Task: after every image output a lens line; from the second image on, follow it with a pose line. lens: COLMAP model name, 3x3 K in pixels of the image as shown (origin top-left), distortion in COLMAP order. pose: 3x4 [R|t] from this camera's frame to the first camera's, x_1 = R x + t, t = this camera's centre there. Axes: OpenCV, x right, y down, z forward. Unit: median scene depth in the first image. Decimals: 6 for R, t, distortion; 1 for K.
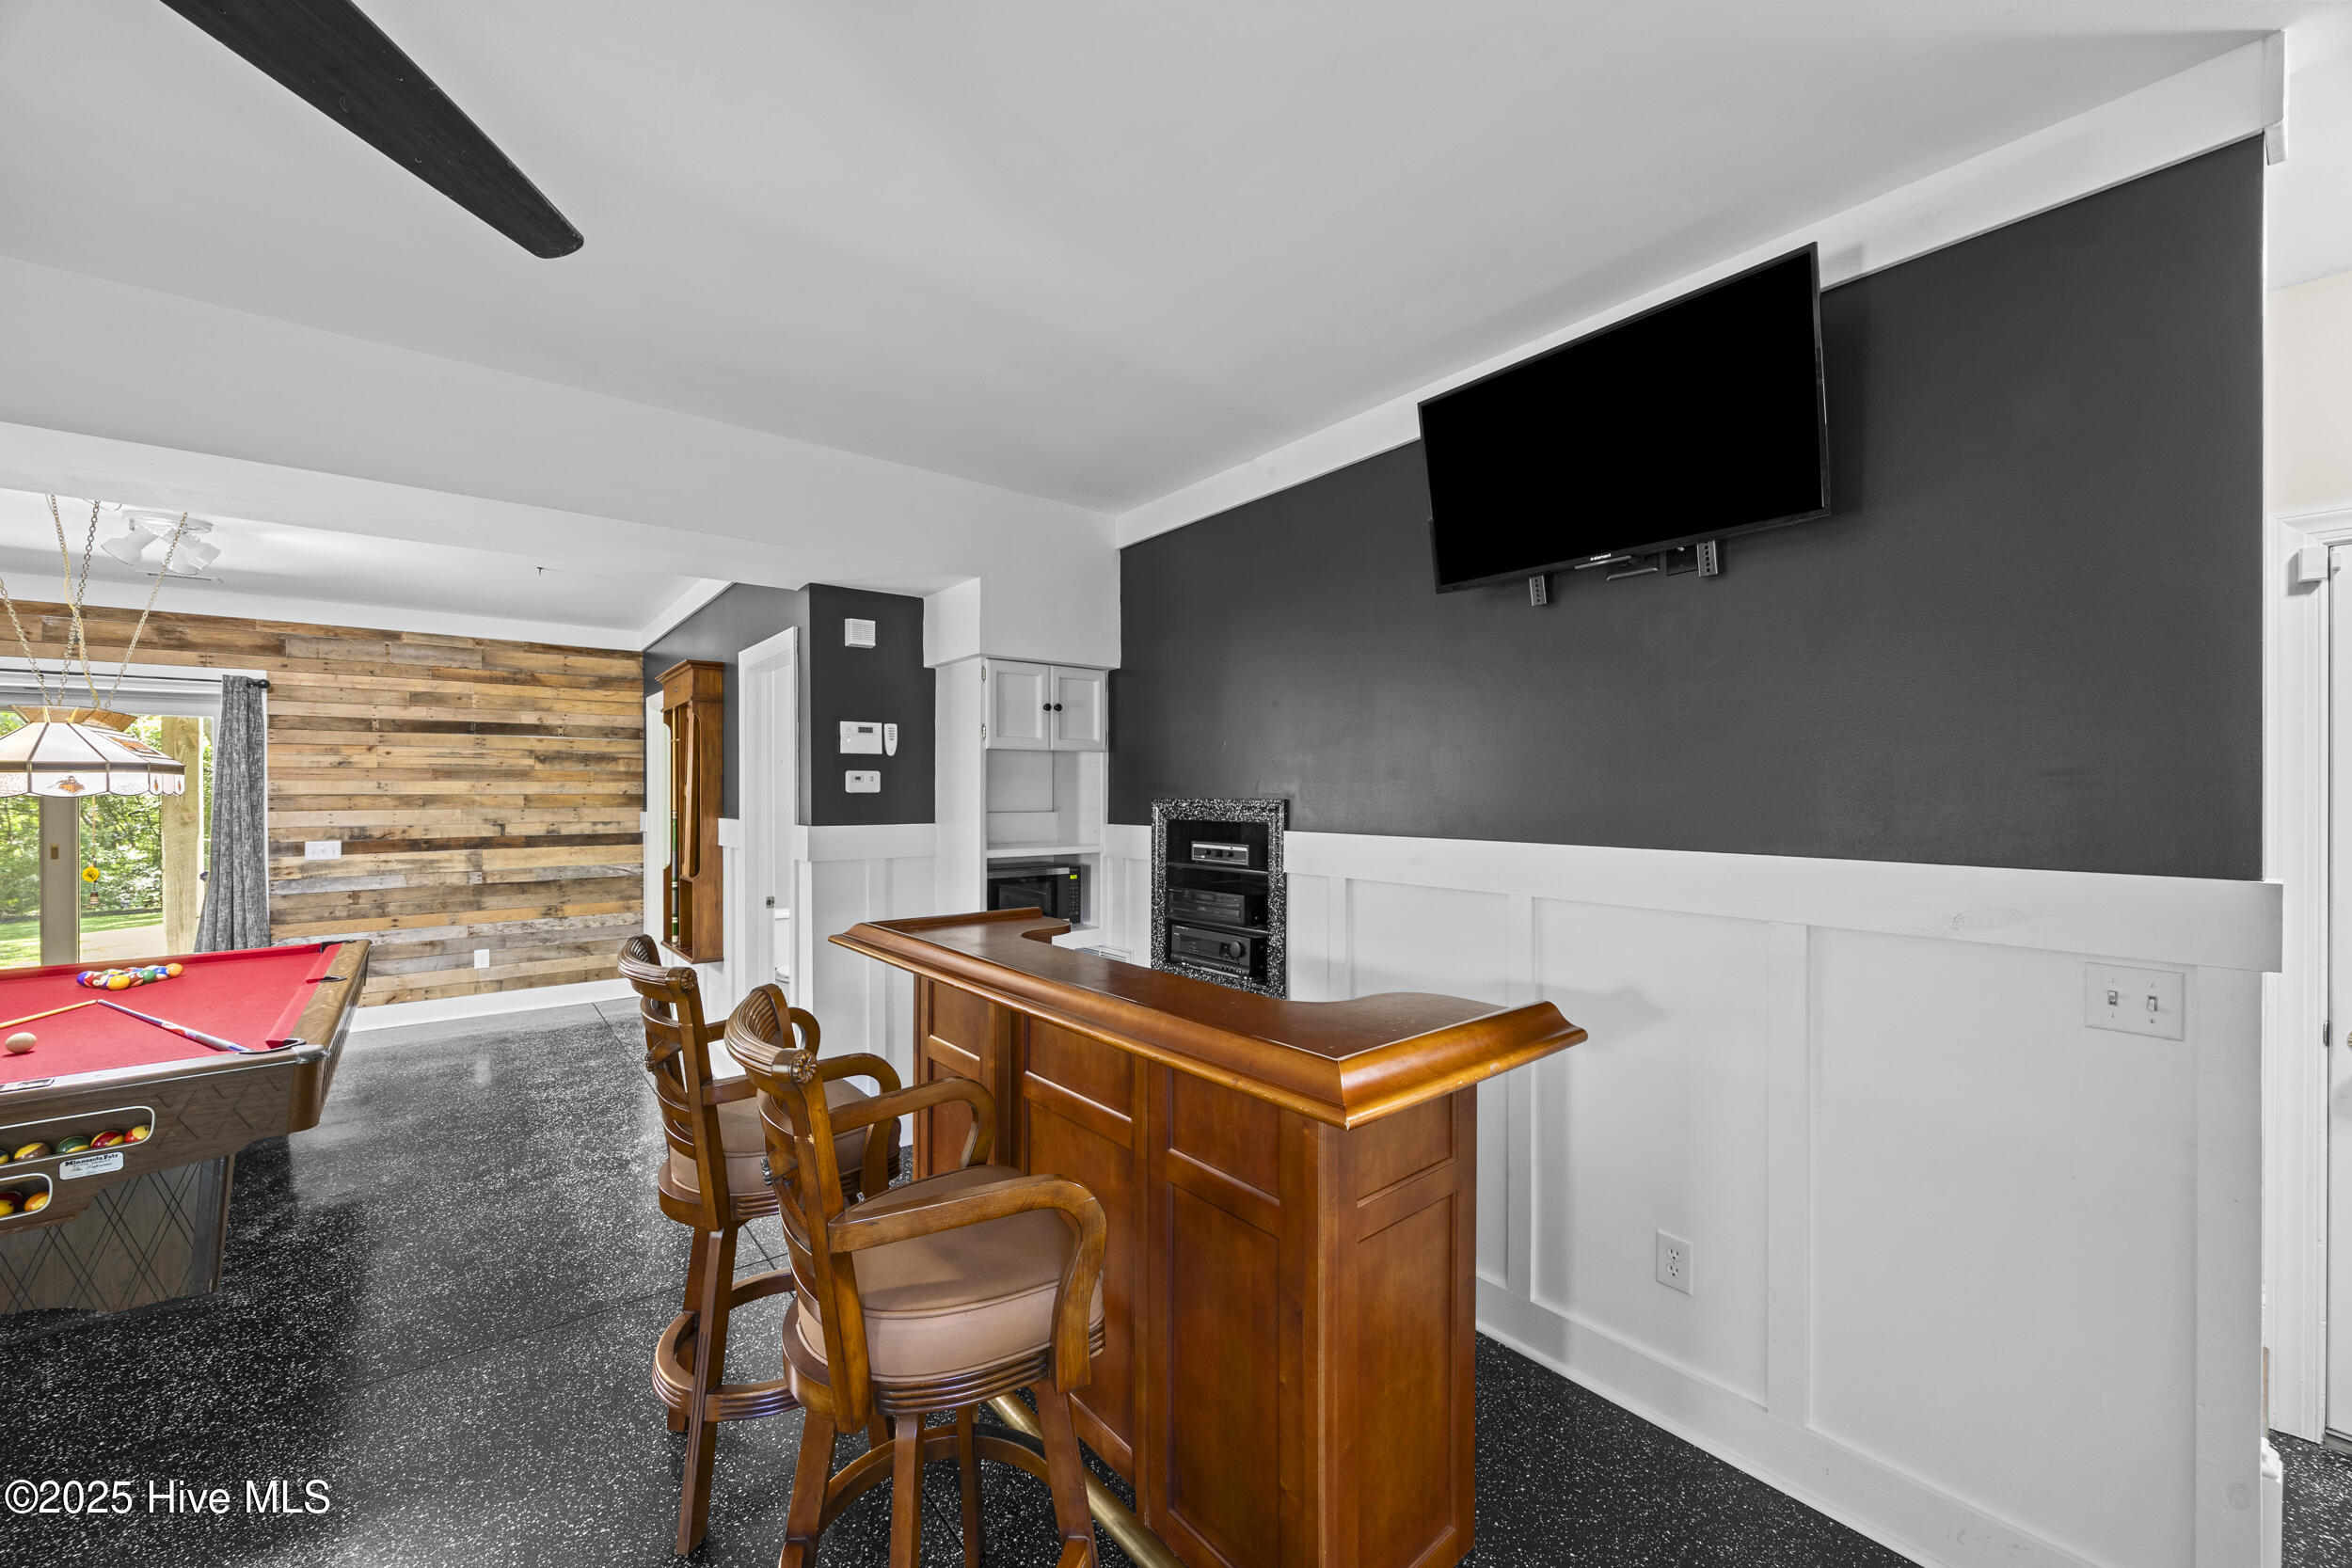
lens RADIAL K [[894.5, 0, 1171.8], [0, 894.5, 791.8], [0, 0, 1]] dist [0.003600, -0.001182]
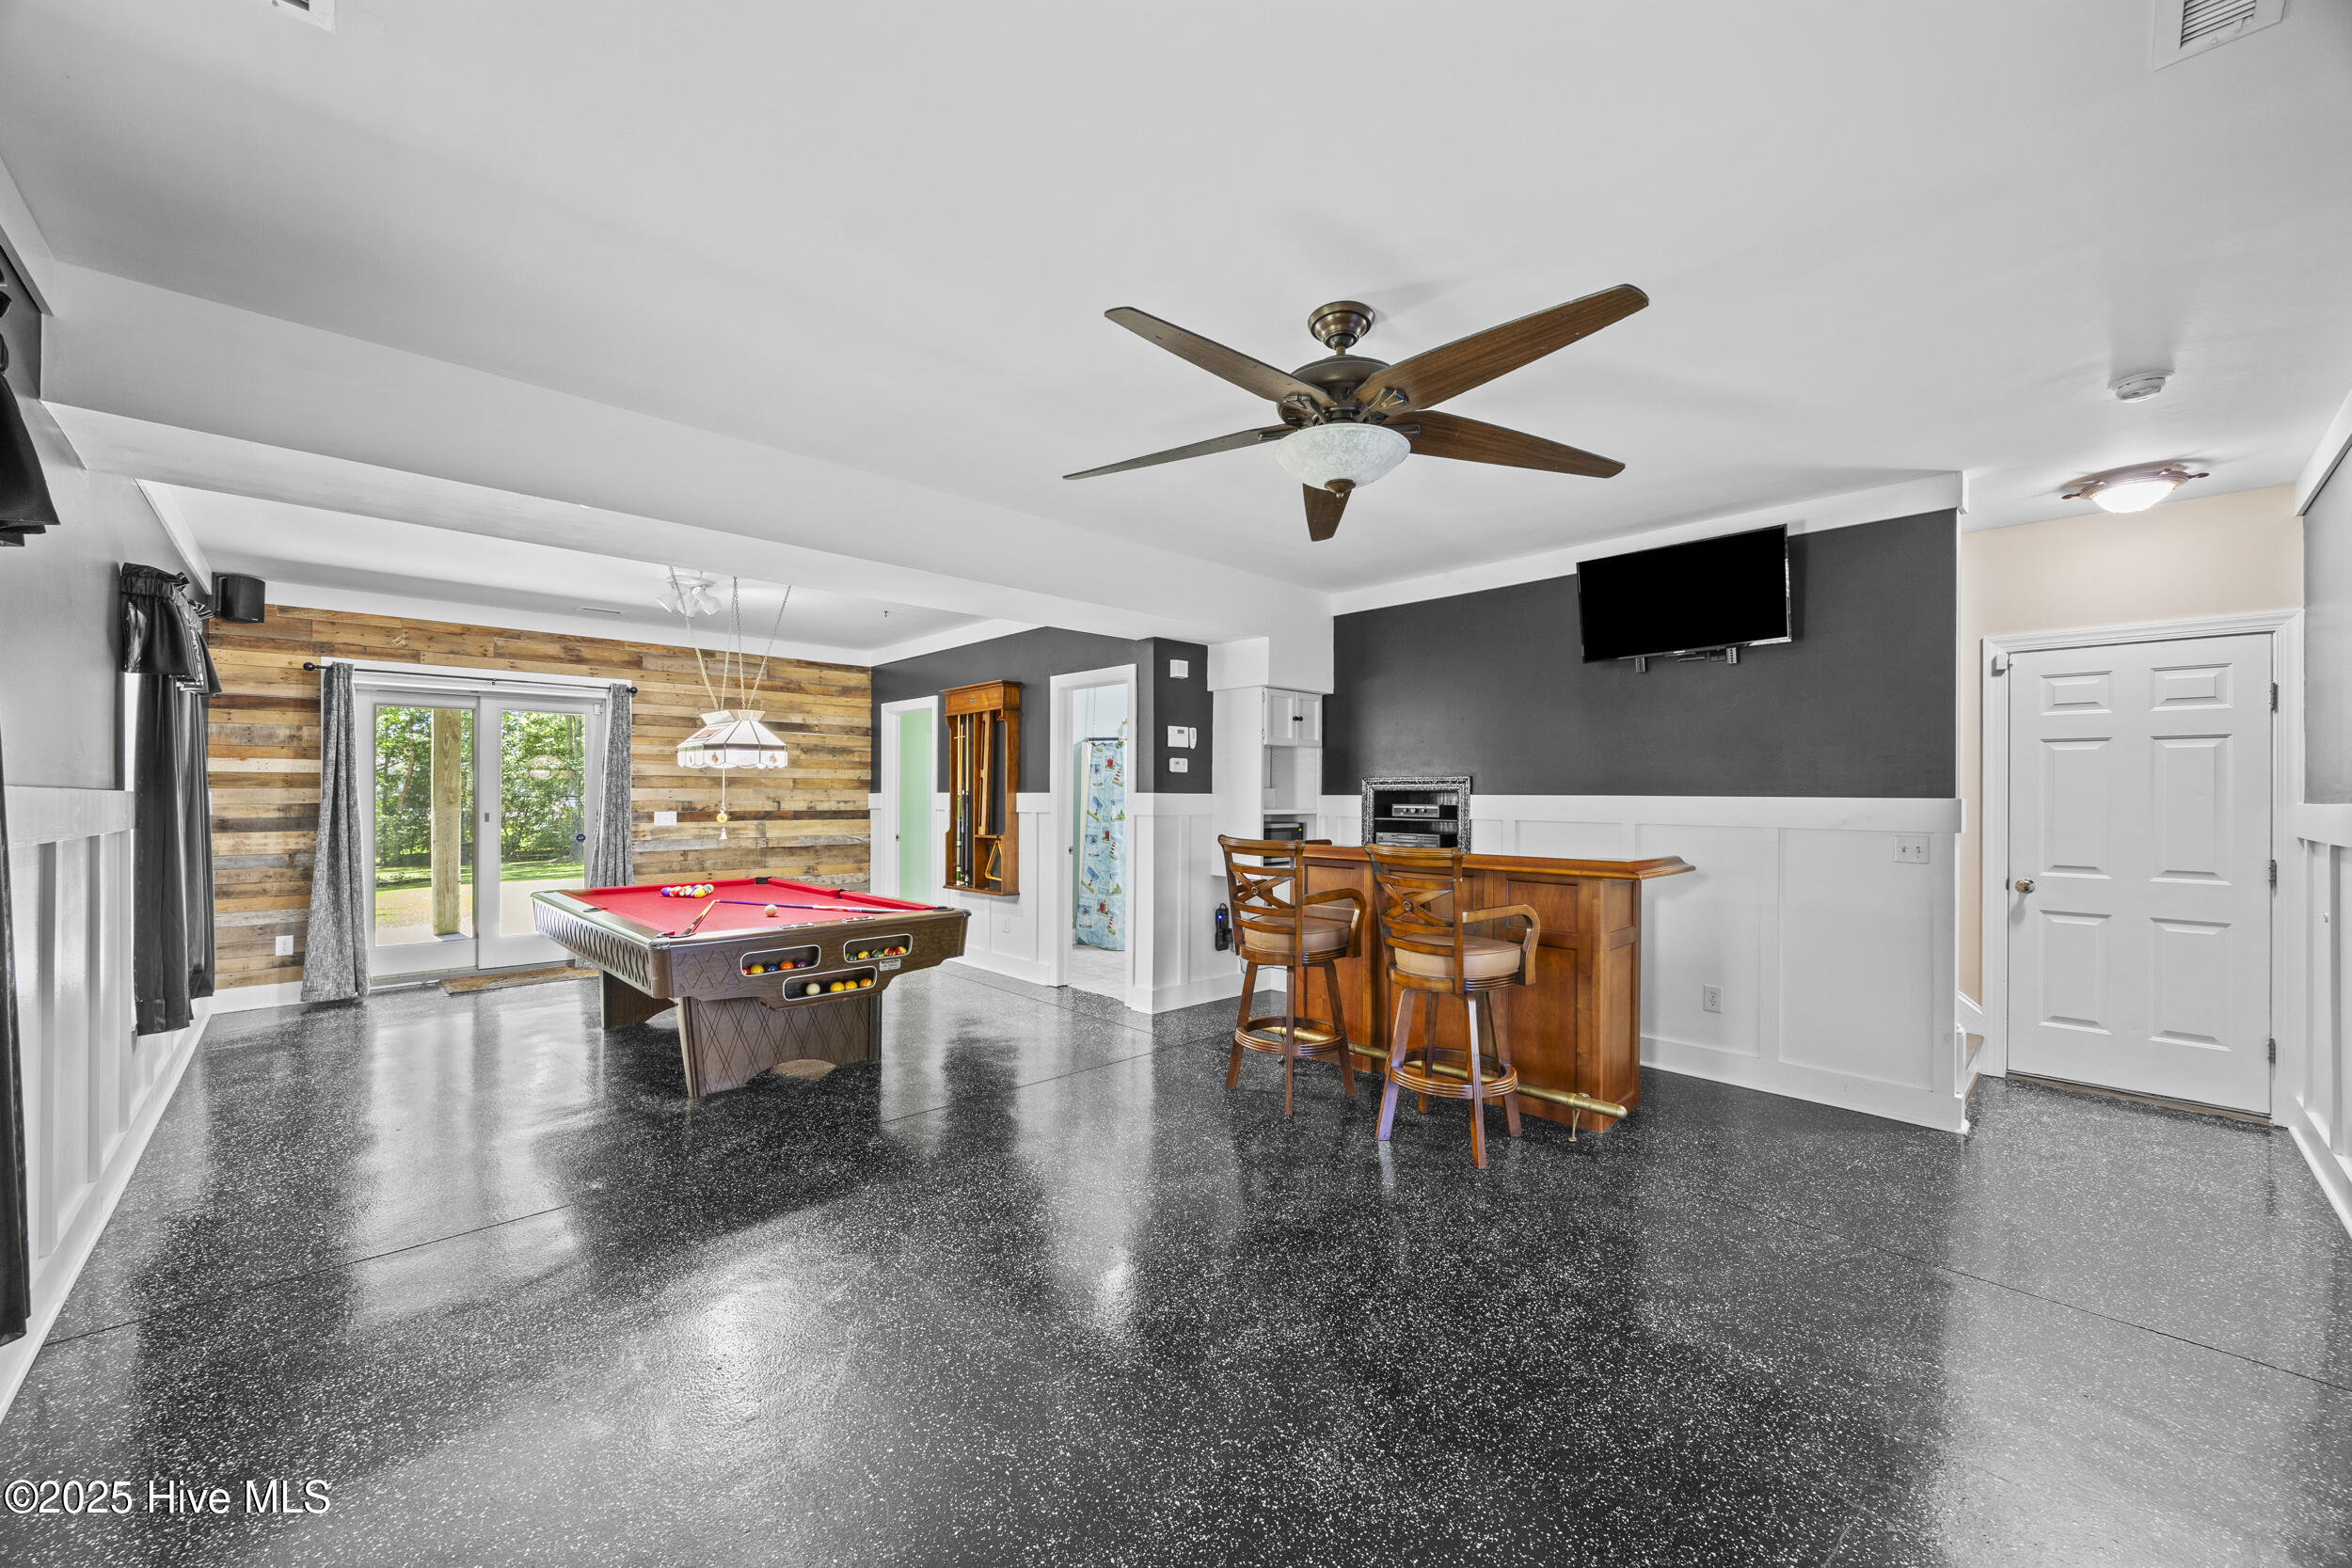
lens RADIAL K [[894.5, 0, 1179.2], [0, 894.5, 791.5], [0, 0, 1]] dist [0.003600, -0.001182]
pose [[0.996608, 0.007219, 0.081977, -0.353787], [-0.006758, 0.999960, -0.005896, 0.032501], [-0.082017, 0.005322, 0.996617, -0.402322]]
